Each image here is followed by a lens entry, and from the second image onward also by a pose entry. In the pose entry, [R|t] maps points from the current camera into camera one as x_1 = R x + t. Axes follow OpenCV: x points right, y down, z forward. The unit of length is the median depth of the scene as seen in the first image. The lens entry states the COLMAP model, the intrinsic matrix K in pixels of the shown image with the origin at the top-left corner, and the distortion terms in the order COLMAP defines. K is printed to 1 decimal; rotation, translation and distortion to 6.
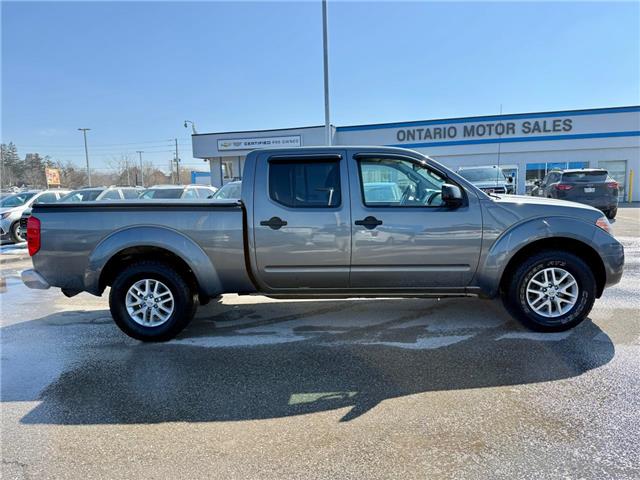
lens RADIAL K [[448.8, 0, 325.2], [0, 448.8, 240.6], [0, 0, 1]] dist [0.021741, -0.028035]
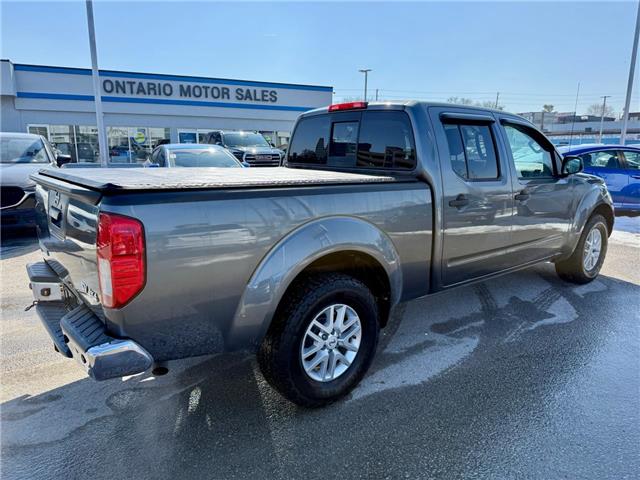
lens RADIAL K [[448.8, 0, 321.4], [0, 448.8, 238.9], [0, 0, 1]] dist [0.021741, -0.028035]
pose [[0.746216, -0.097032, 0.658594, -0.123505], [0.045845, 0.994462, 0.094572, -0.009354], [-0.664123, -0.040378, 0.746532, 0.088415]]
